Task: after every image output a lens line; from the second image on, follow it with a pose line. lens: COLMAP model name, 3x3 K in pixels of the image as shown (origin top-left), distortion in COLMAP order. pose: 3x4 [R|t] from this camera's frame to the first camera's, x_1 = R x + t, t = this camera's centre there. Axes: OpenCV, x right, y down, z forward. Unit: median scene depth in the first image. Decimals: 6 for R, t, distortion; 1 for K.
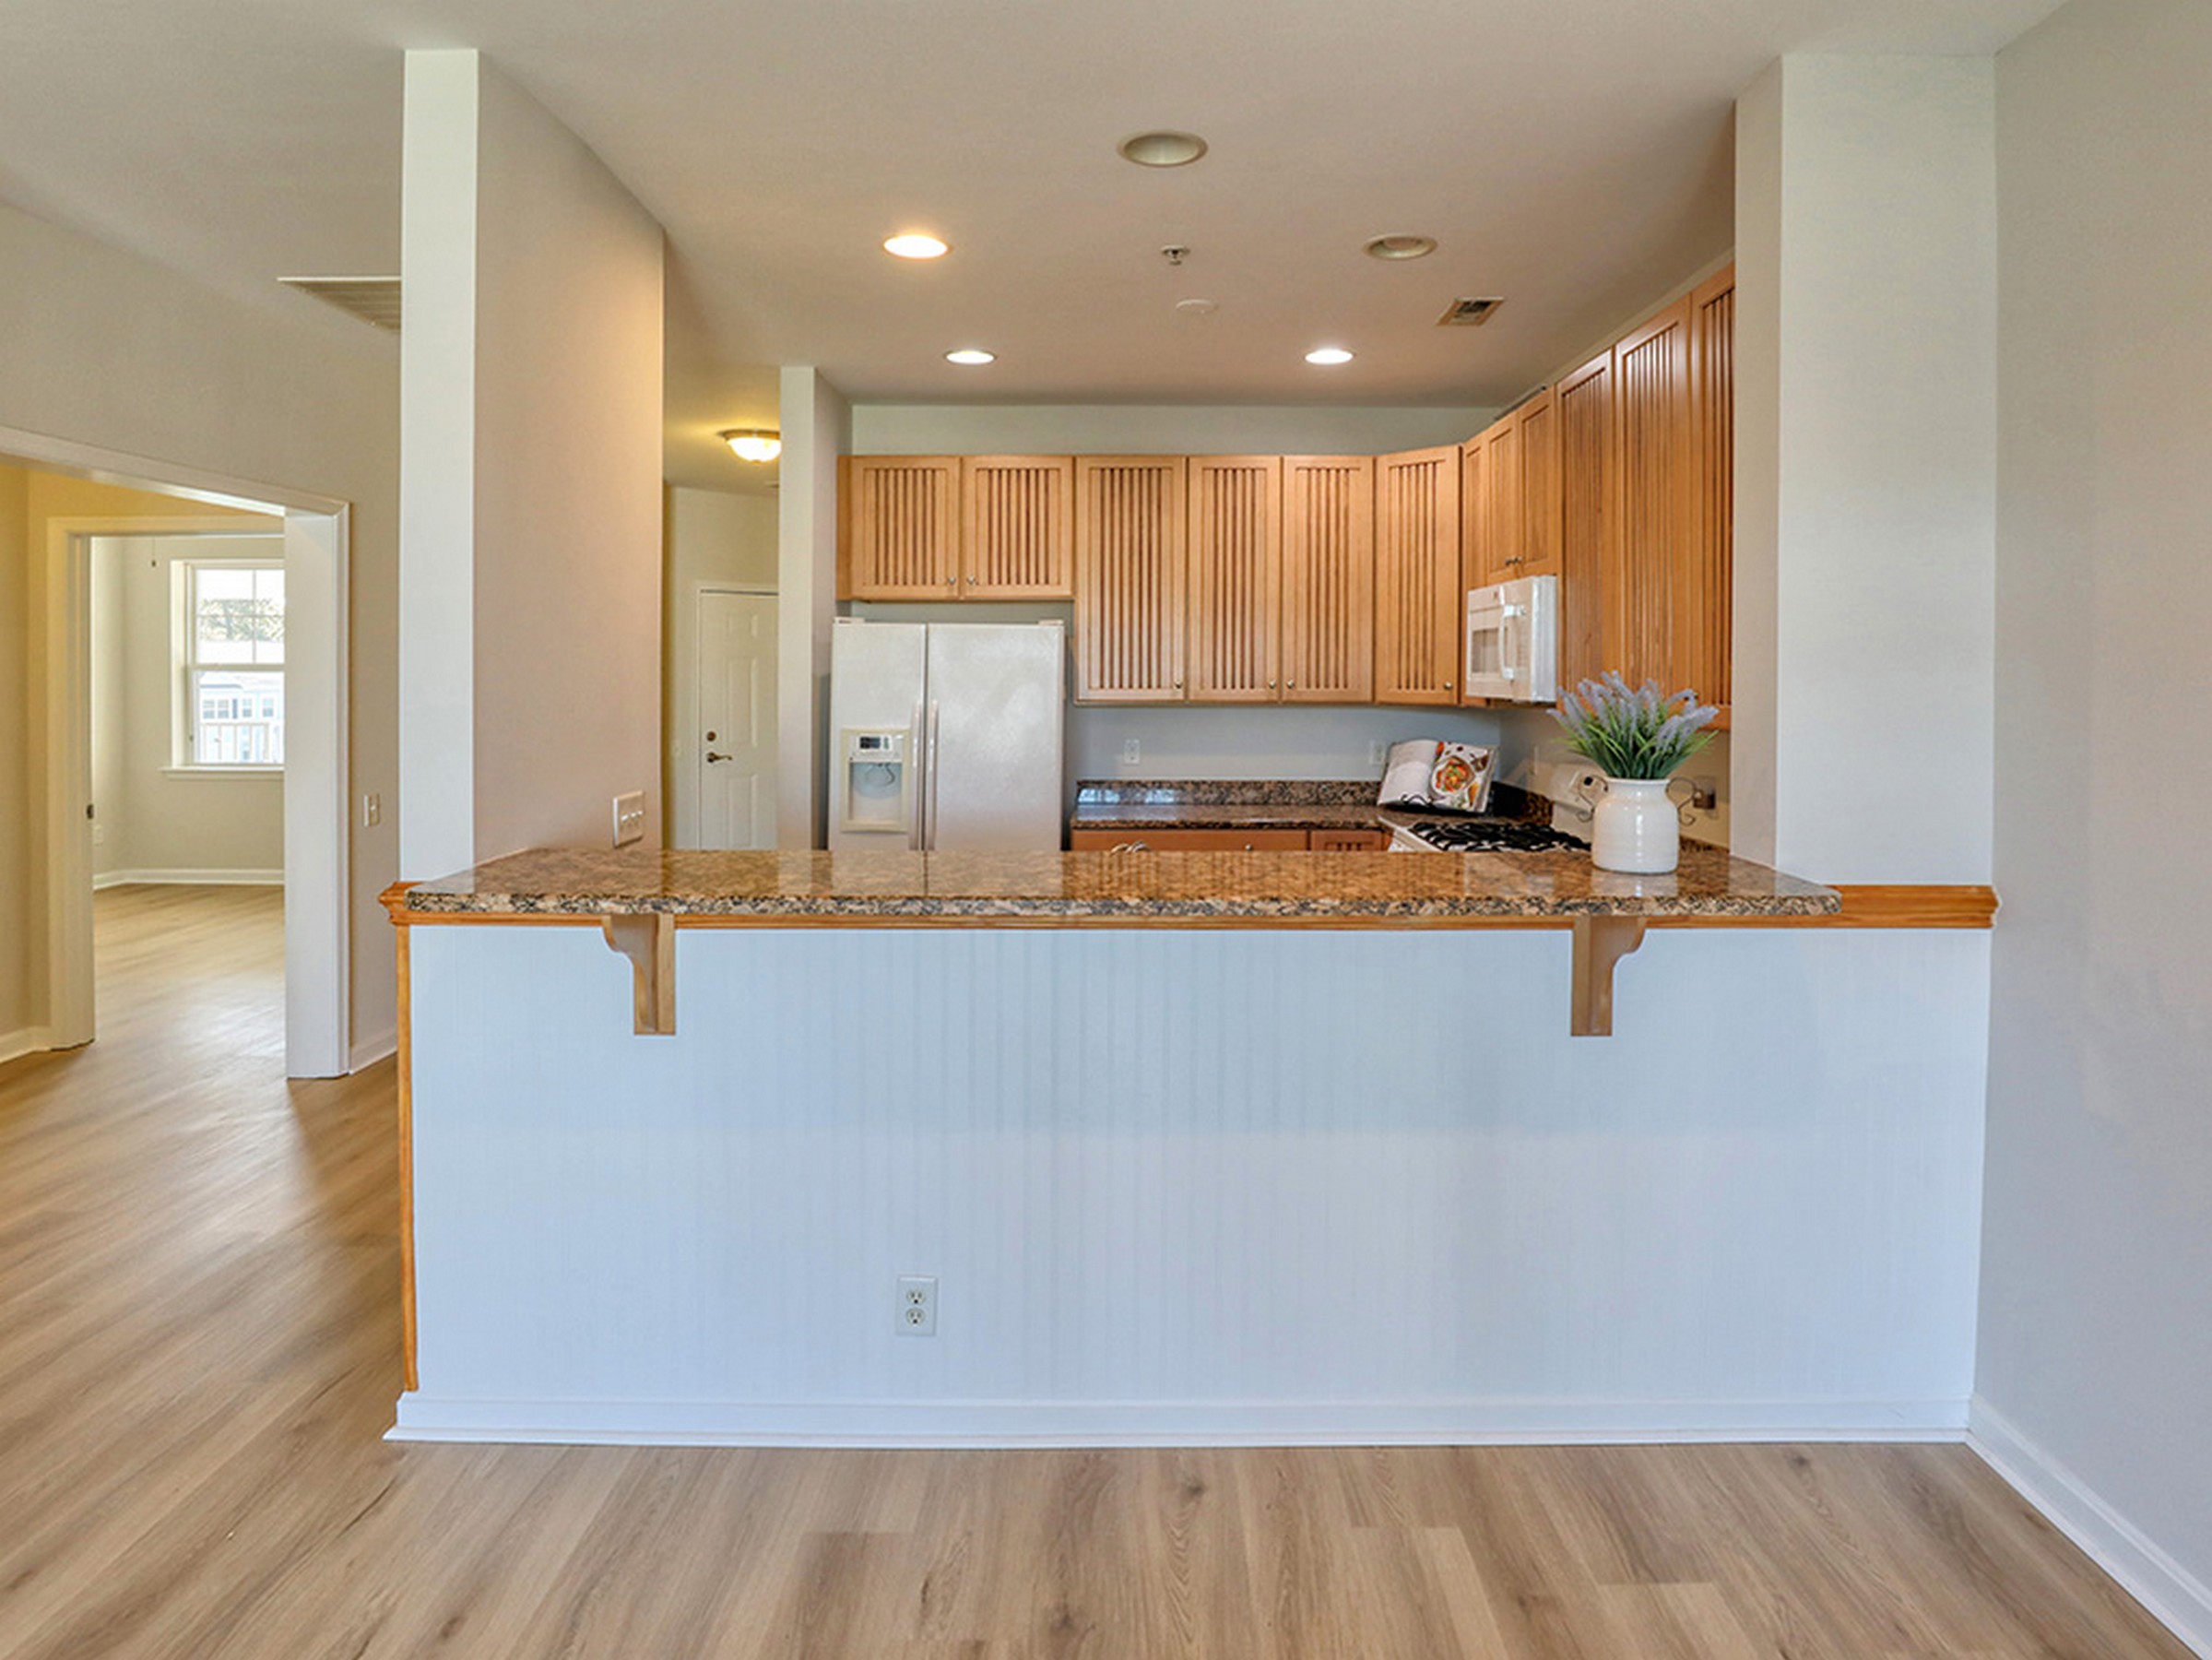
lens RADIAL K [[1194.3, 0, 1129.2], [0, 1194.3, 824.6], [0, 0, 1]] dist [-0.025603, 0.000032]
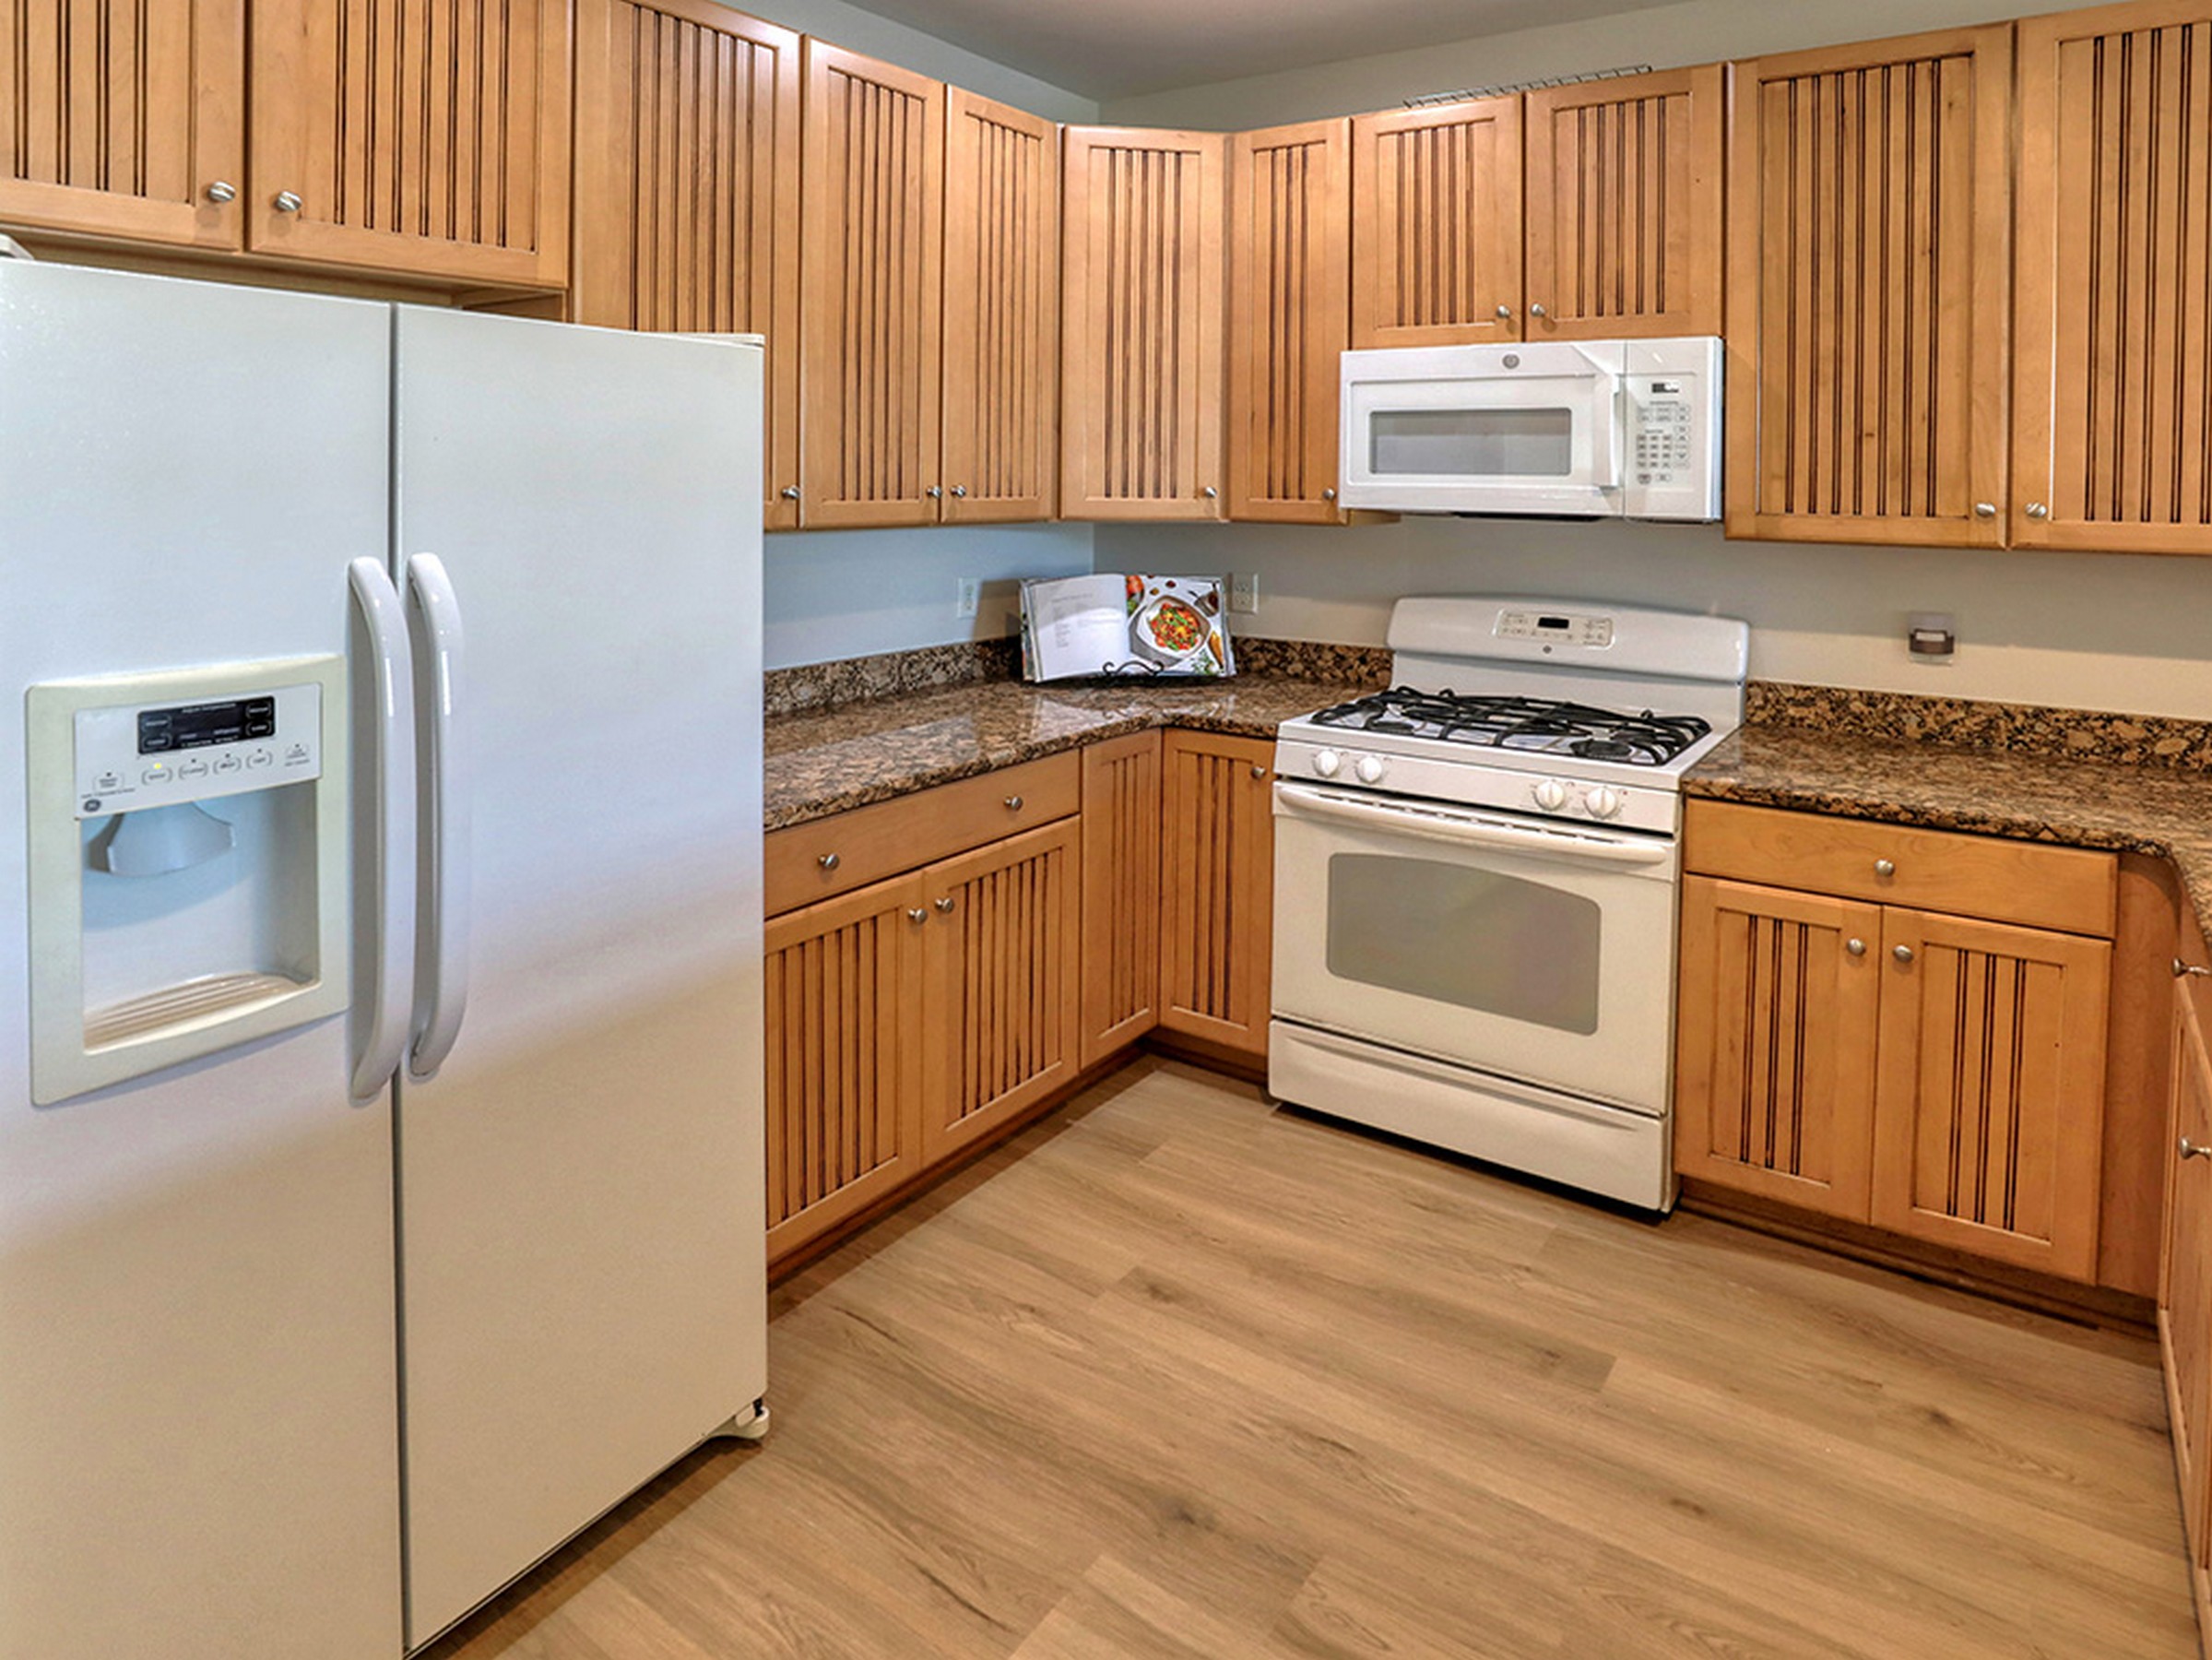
lens RADIAL K [[1203.1, 0, 1107.3], [0, 1203.1, 532.0], [0, 0, 1]] dist [-0.019545, 0.002945]
pose [[0.568230, -0.037867, 0.821998, -0.304971], [0.093875, 0.995402, -0.019039, -0.085292], [-0.817497, 0.087983, 0.569172, 0.657107]]
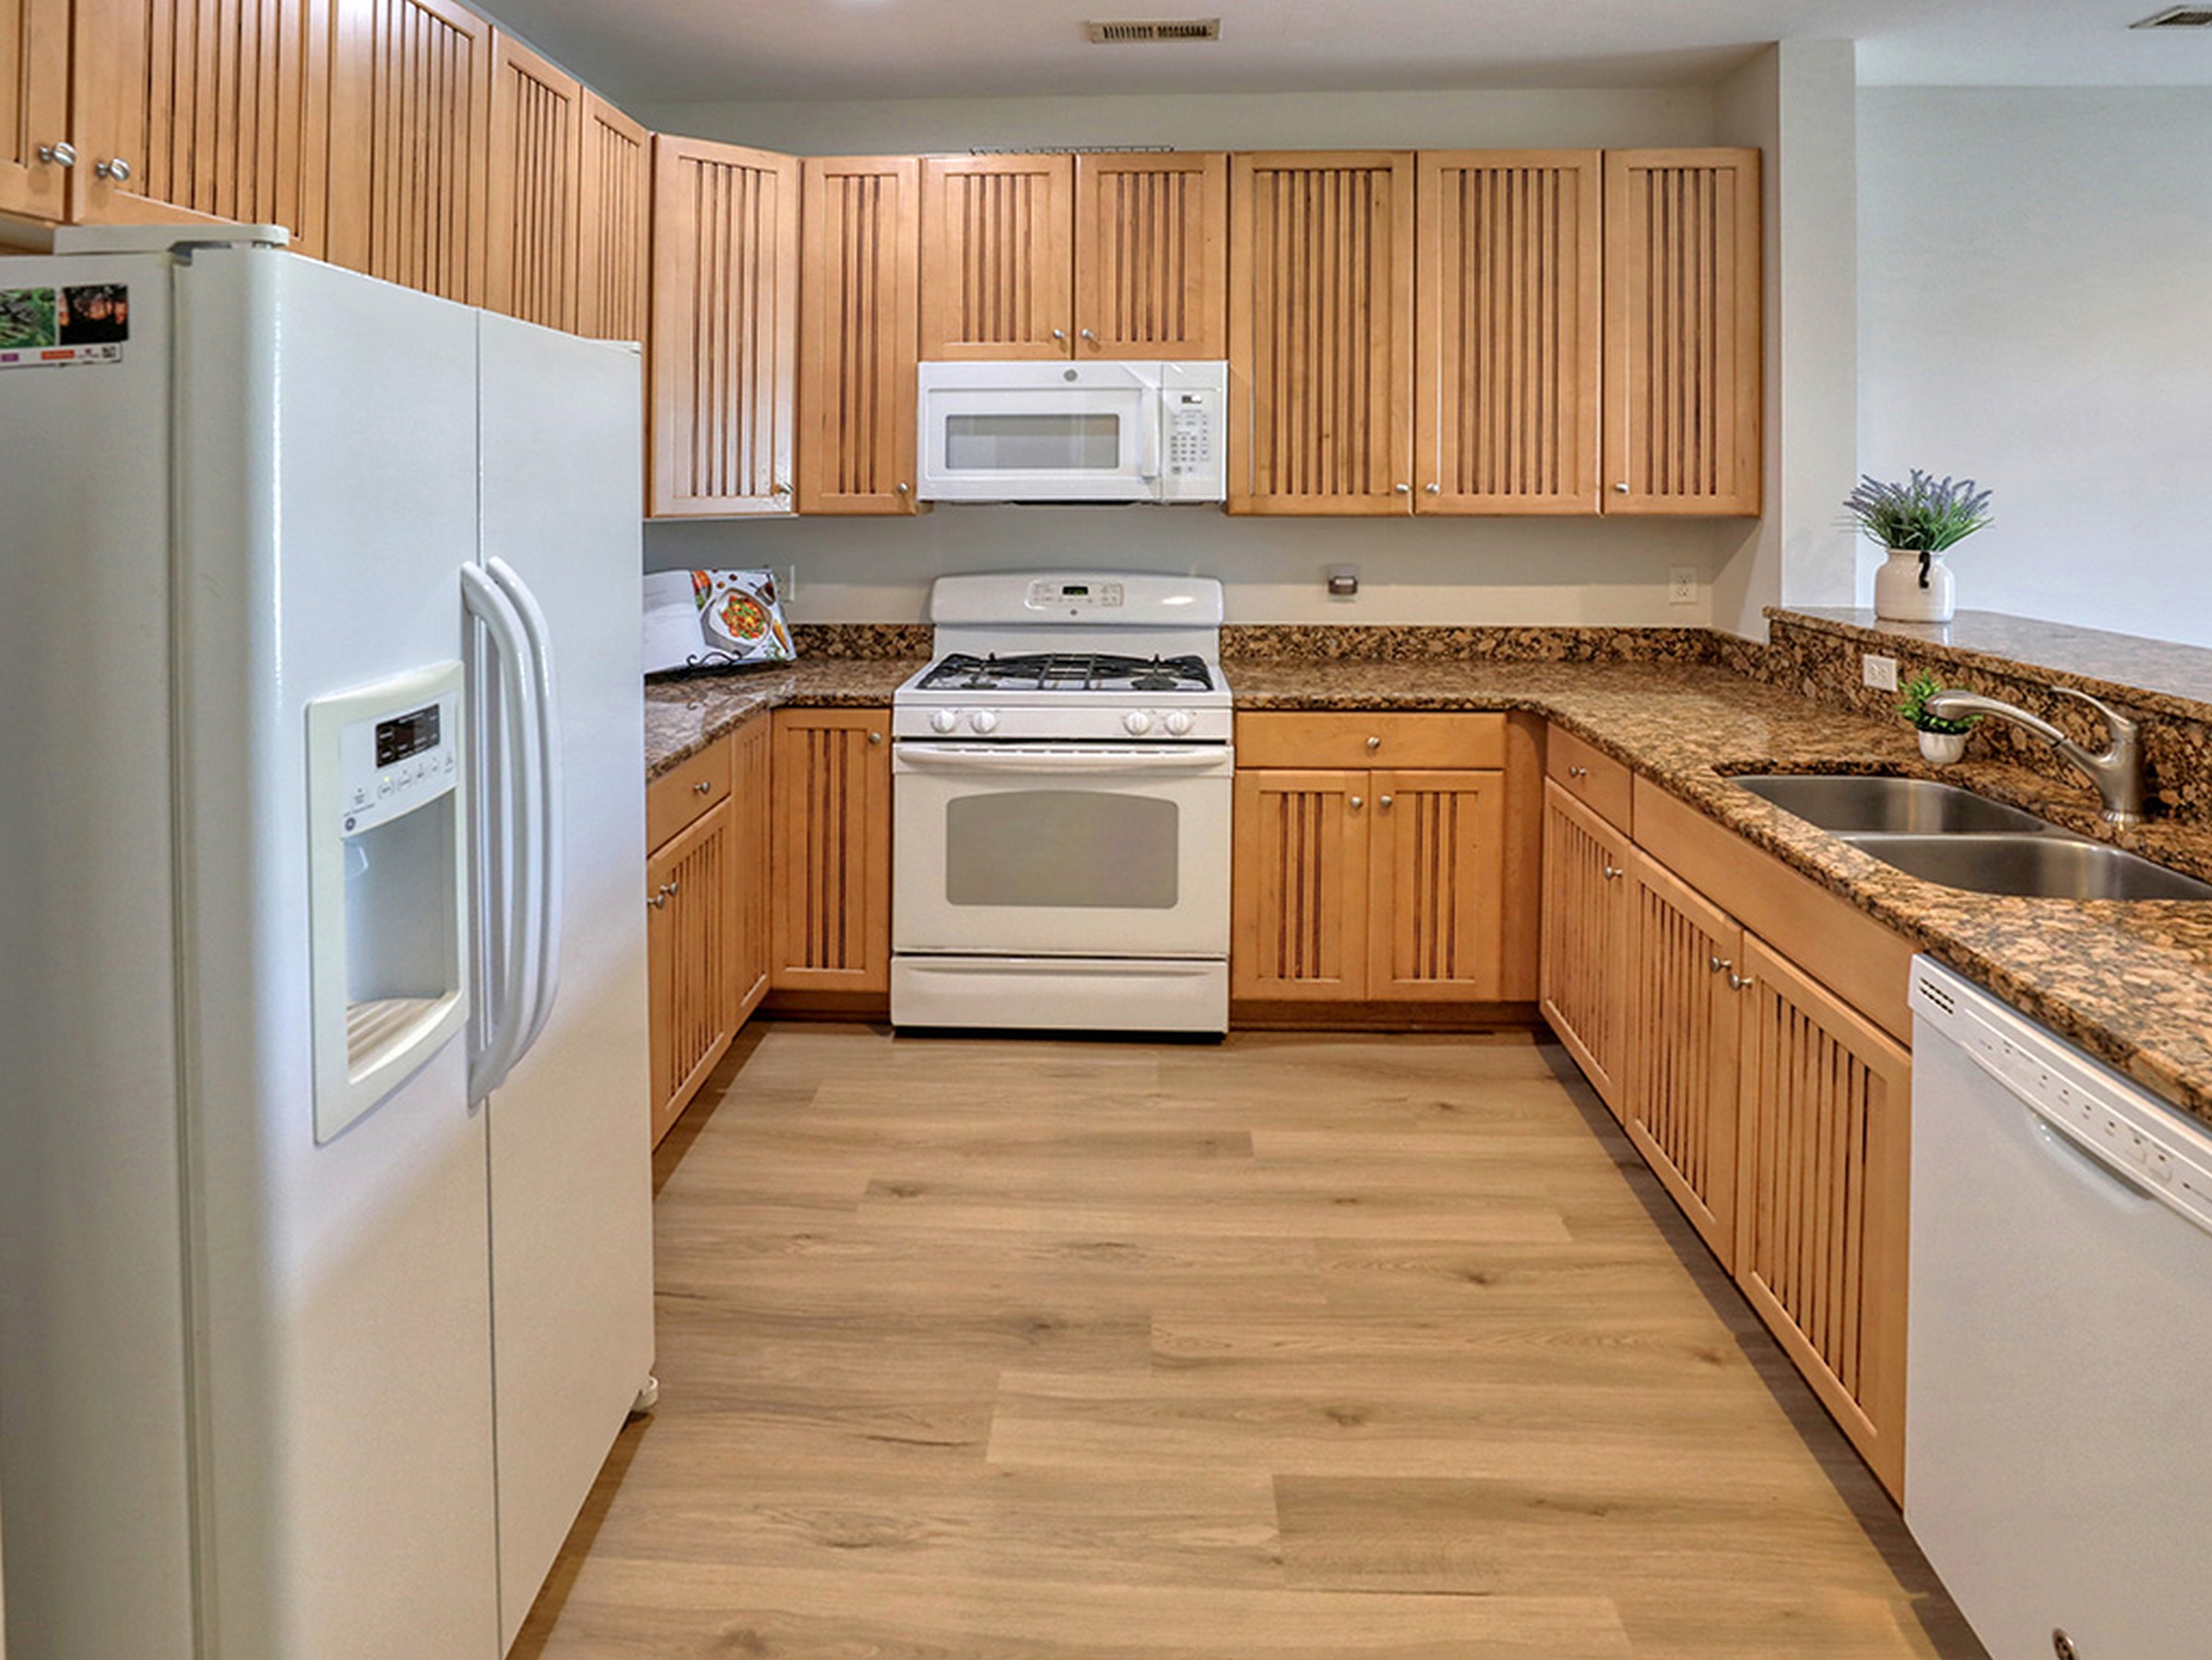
lens RADIAL K [[1243.1, 0, 903.5], [0, 1243.1, 534.4], [0, 0, 1]] dist [-0.018544, 0.001579]
pose [[0.128880, -0.052247, 0.990283, -0.447128], [0.126772, 0.991286, 0.035801, -0.104840], [-0.983524, 0.120926, 0.134381, 0.820934]]
